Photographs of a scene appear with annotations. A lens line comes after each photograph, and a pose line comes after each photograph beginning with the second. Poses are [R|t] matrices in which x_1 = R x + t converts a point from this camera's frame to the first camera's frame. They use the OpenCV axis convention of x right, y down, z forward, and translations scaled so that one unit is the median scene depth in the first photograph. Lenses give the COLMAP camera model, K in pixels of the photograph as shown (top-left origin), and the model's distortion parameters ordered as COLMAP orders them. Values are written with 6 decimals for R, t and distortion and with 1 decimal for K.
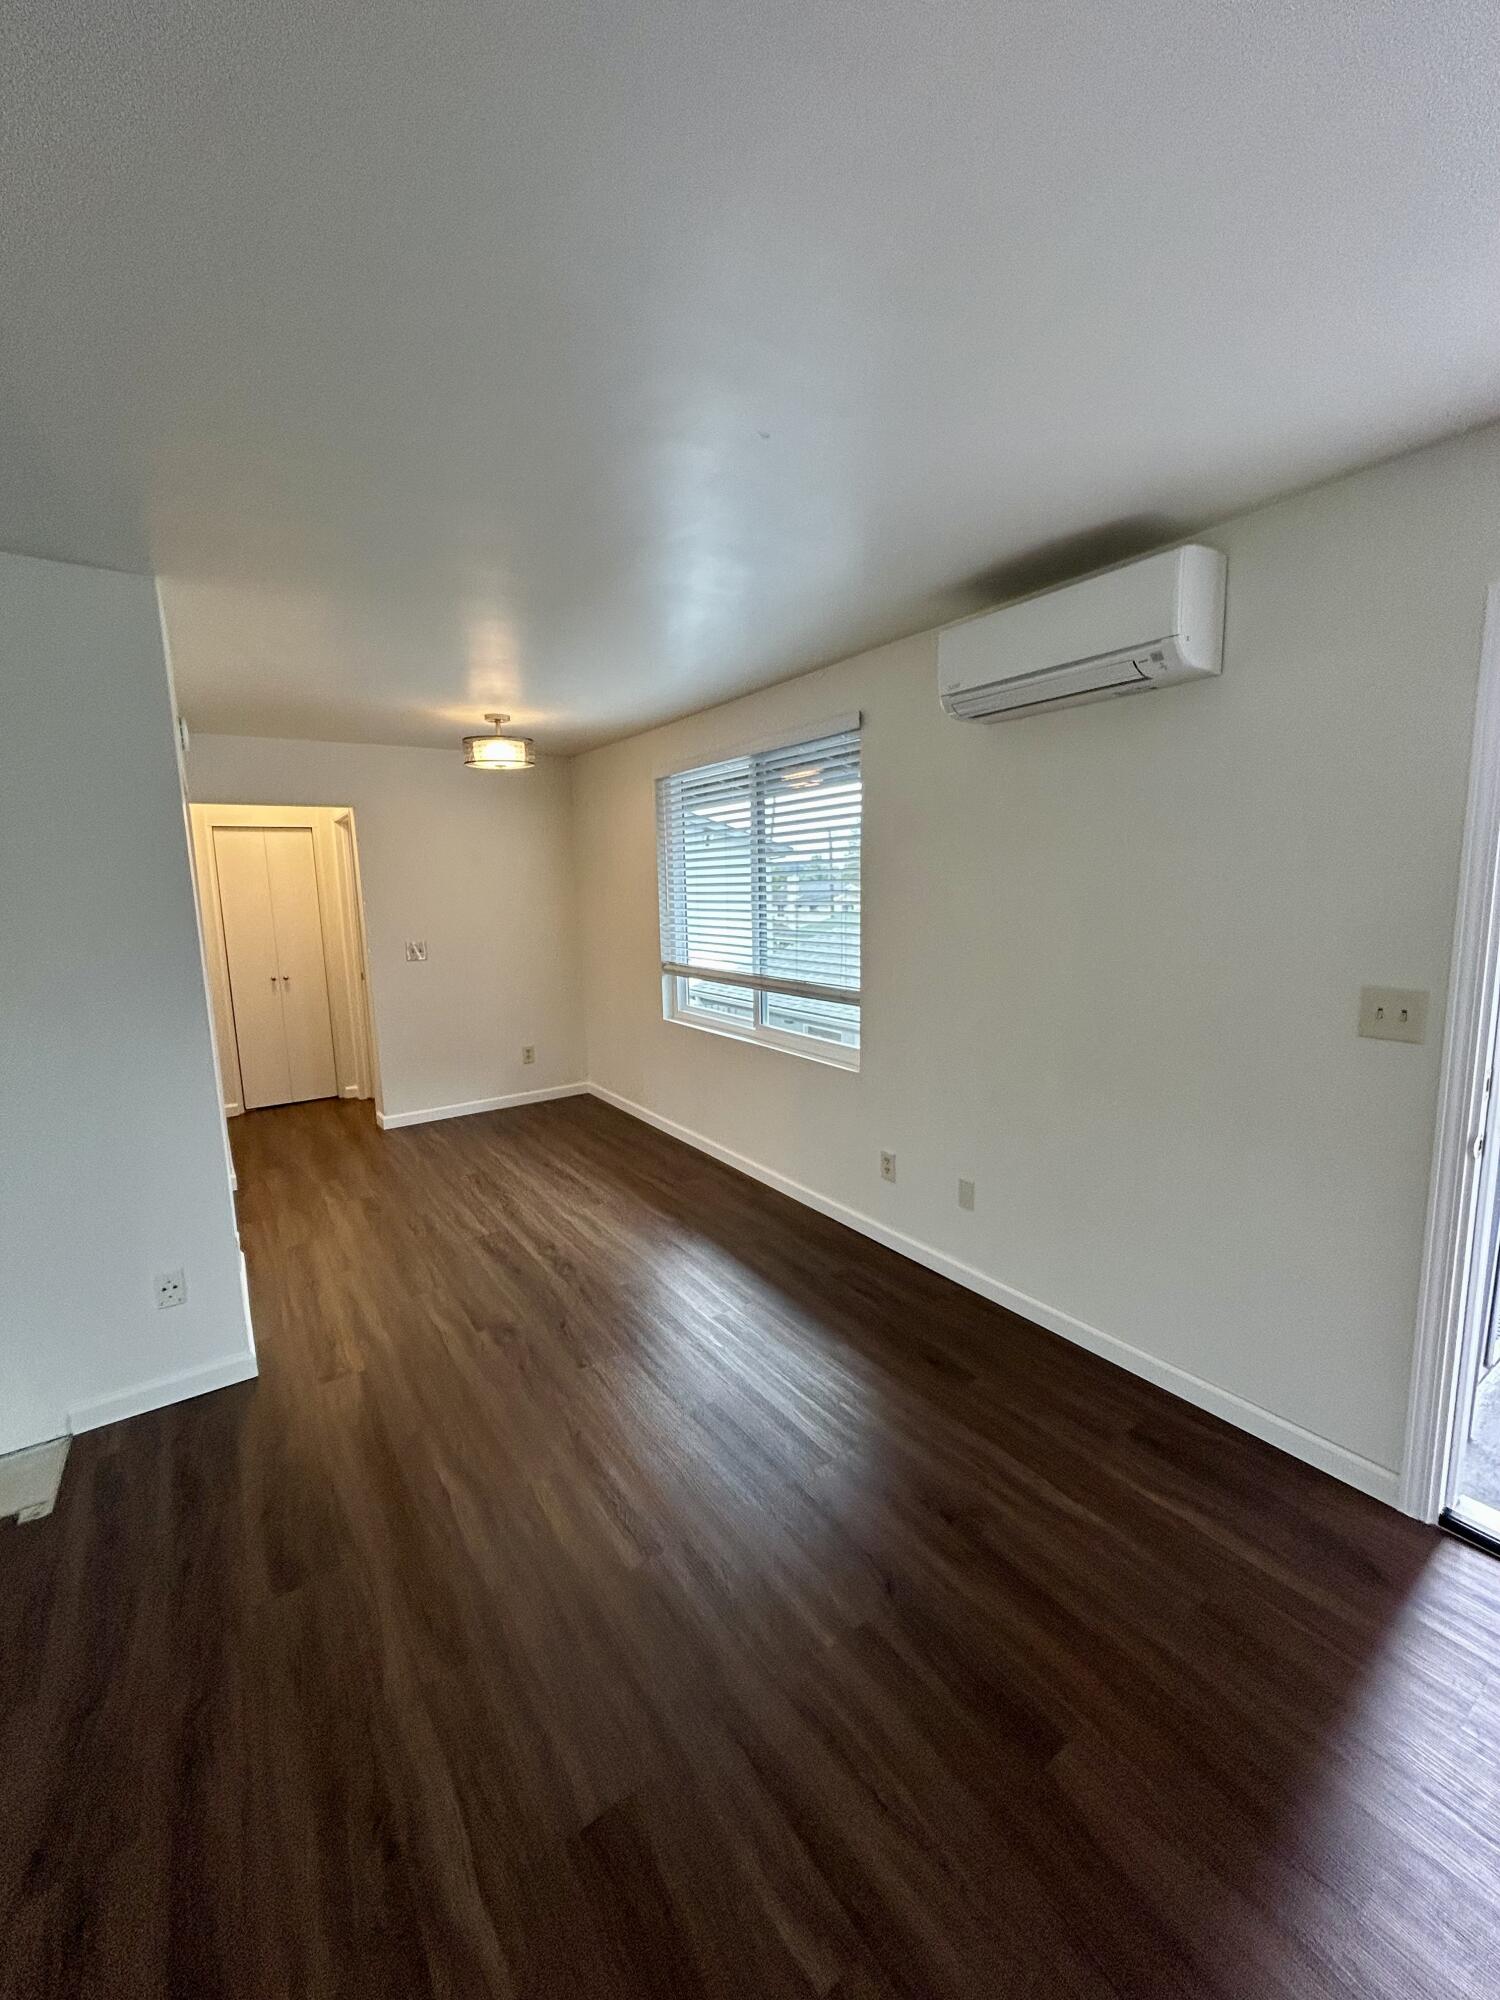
lens RADIAL K [[808.3, 0, 747.7], [0, 808.3, 993.1], [0, 0, 1]] dist [-0.008107, 0.002183]
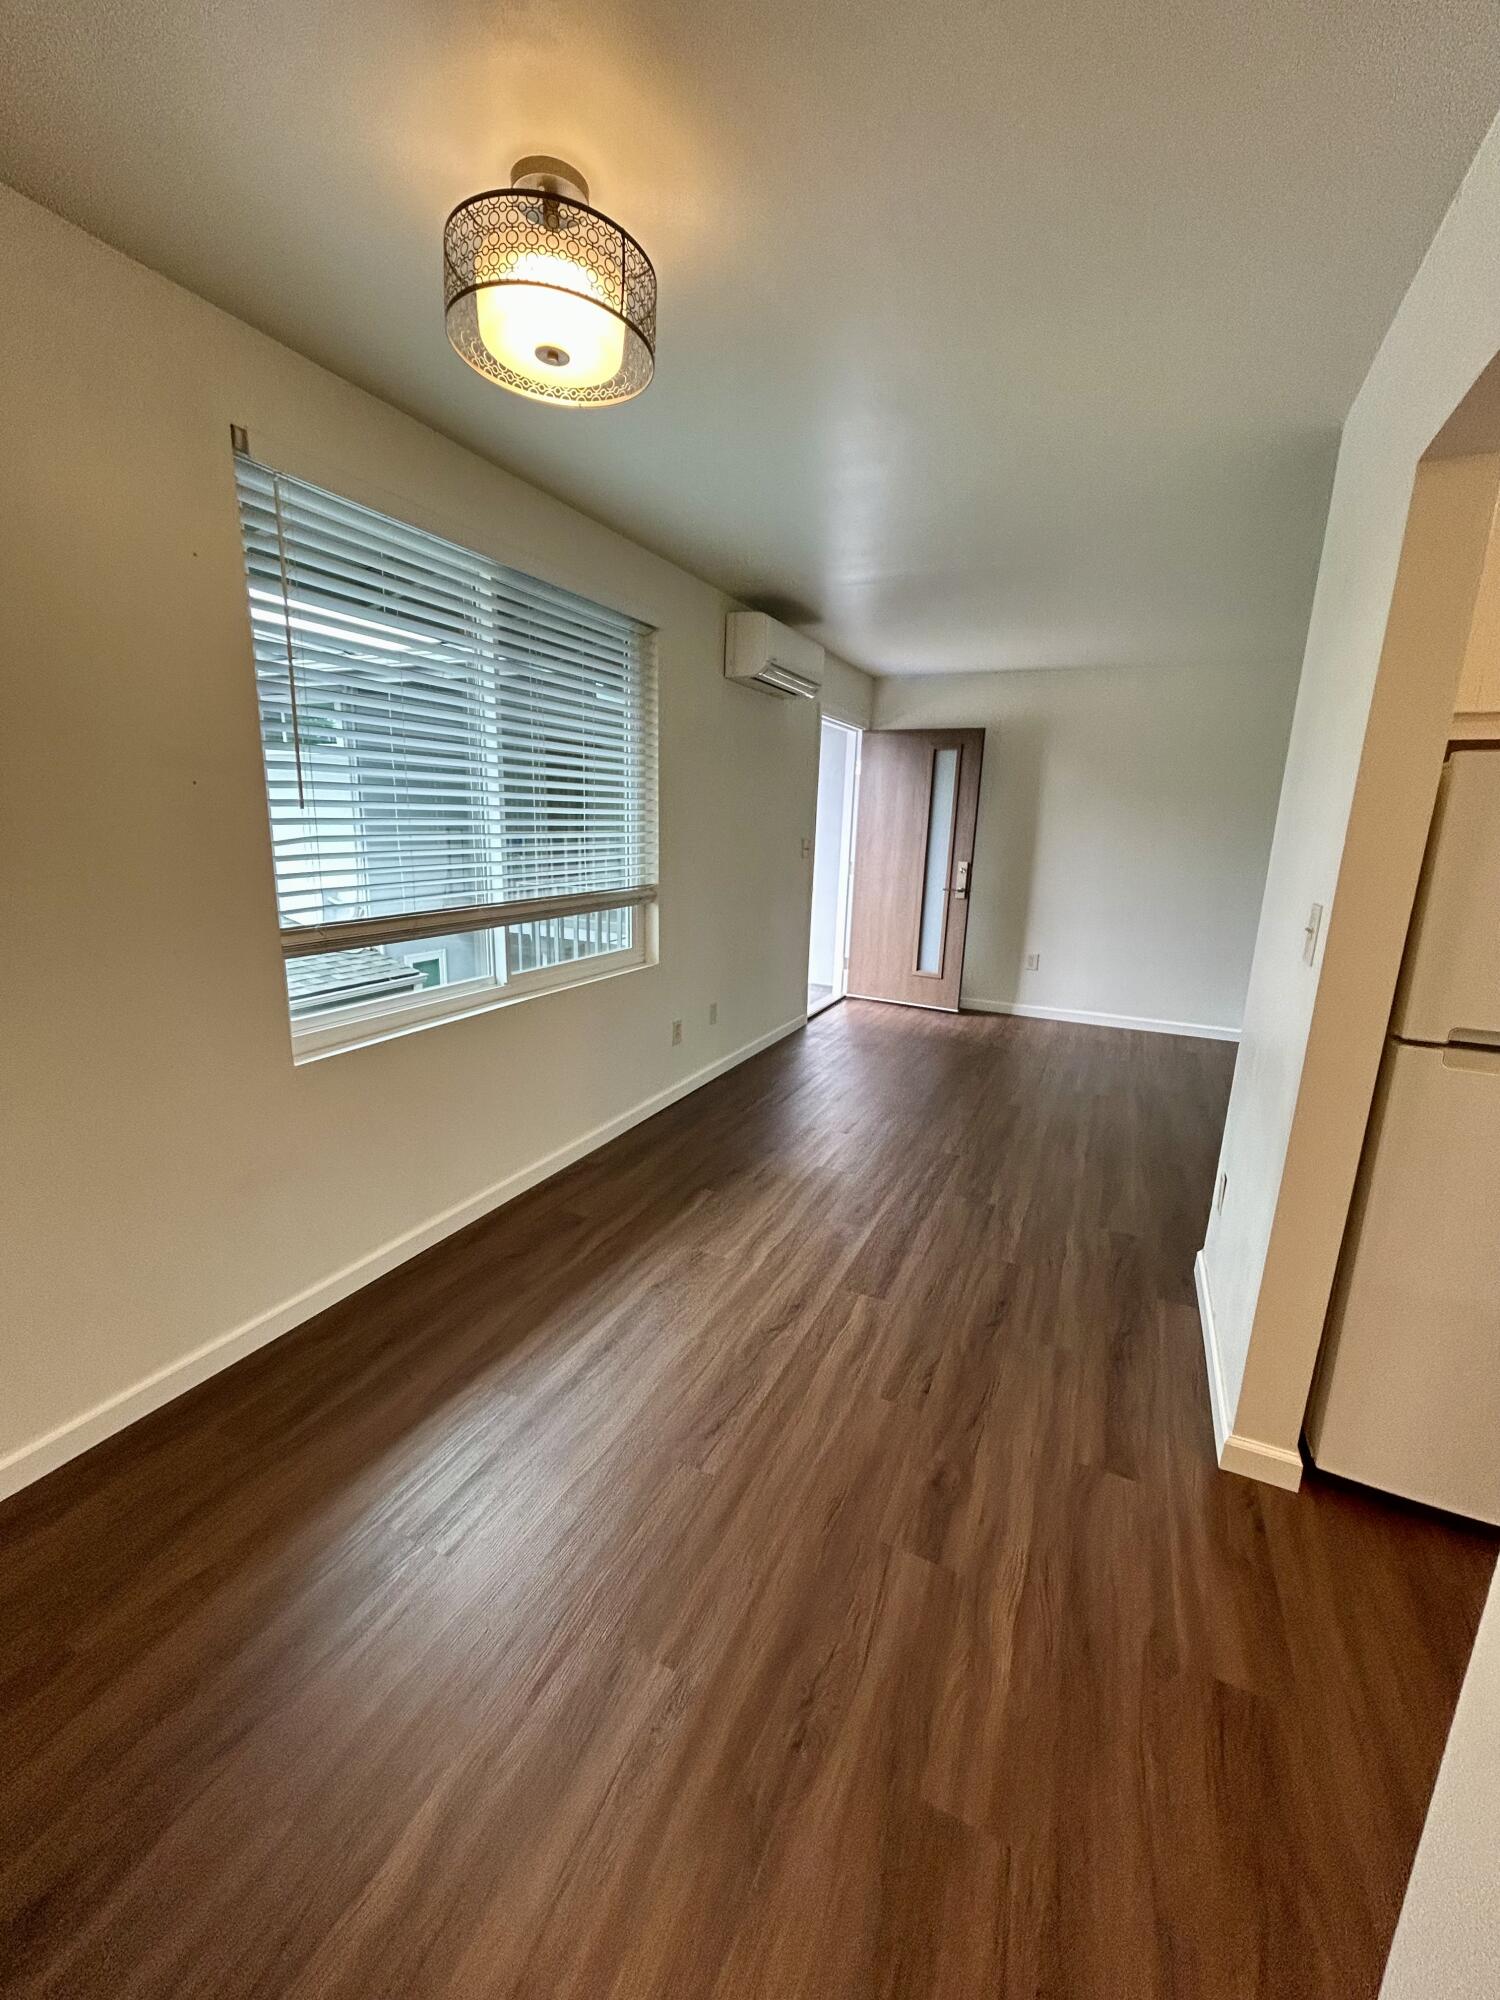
lens RADIAL K [[808.3, 0, 744.2], [0, 808.3, 998.5], [0, 0, 1]] dist [-0.008107, 0.002183]
pose [[-0.506593, -0.187989, 0.841441, -0.759766], [0.108376, 0.954315, 0.278455, -0.131073], [-0.855347, 0.232256, -0.463076, 1.285427]]
